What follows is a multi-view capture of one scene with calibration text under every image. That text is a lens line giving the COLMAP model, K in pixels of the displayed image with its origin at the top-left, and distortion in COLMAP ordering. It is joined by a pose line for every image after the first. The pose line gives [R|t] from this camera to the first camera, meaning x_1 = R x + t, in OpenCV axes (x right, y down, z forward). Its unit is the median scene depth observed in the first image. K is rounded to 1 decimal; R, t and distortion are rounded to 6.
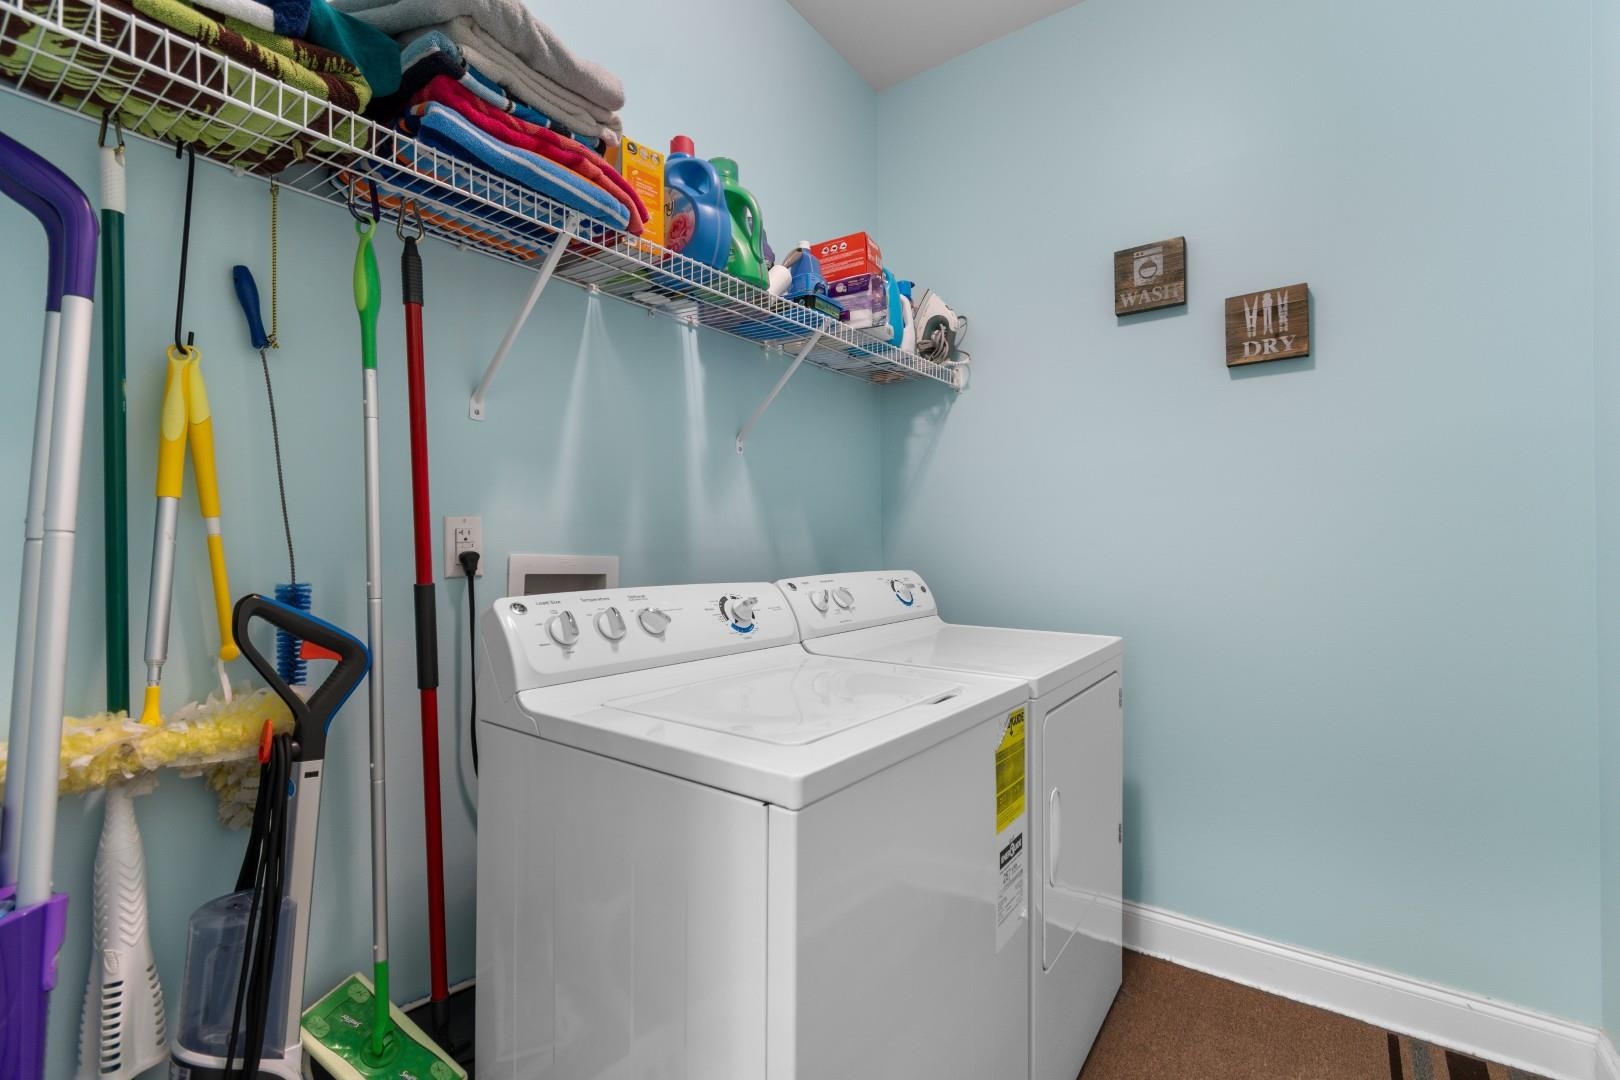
lens RADIAL K [[713.9, 0, 810.0], [0, 713.9, 540.0], [0, 0, 1]] dist [0.000228, -0.000492]
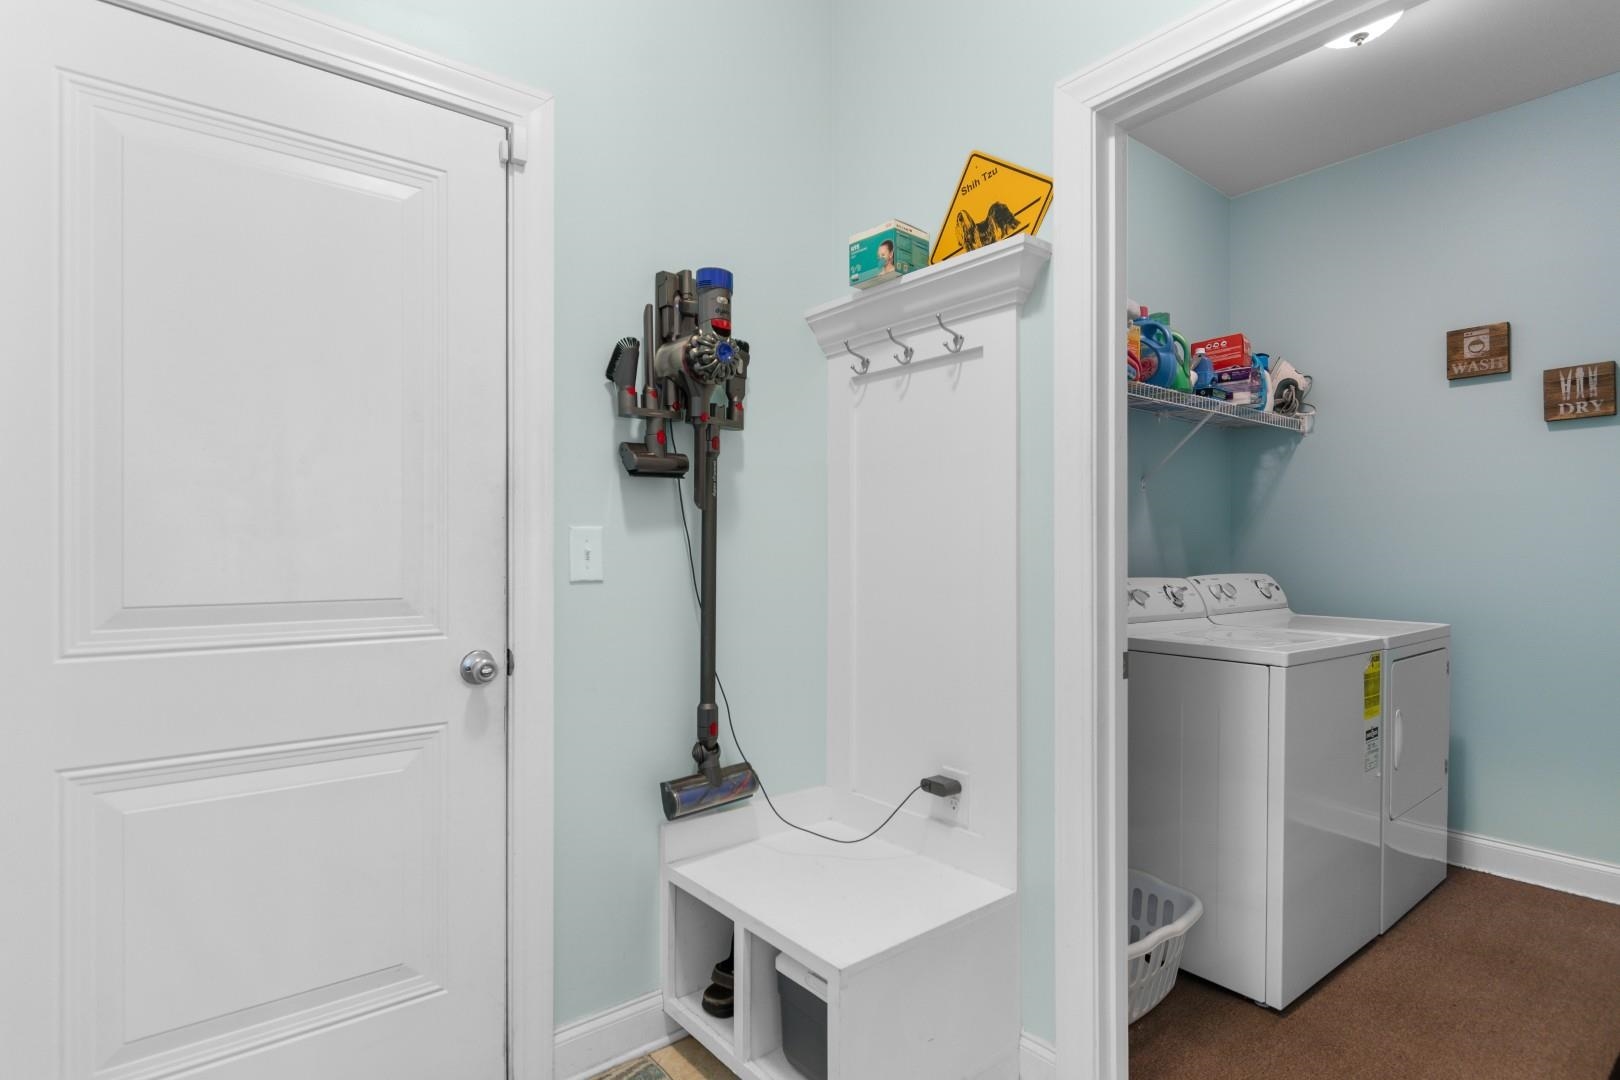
lens RADIAL K [[815.1, 0, 805.3], [0, 815.1, 552.2], [0, 0, 1]] dist [0.003564, -0.005912]
pose [[0.965956, 0.007875, -0.258588, -0.334661], [-0.005653, 0.999940, 0.009334, -0.007758], [0.258646, -0.007555, 0.965943, -0.784219]]
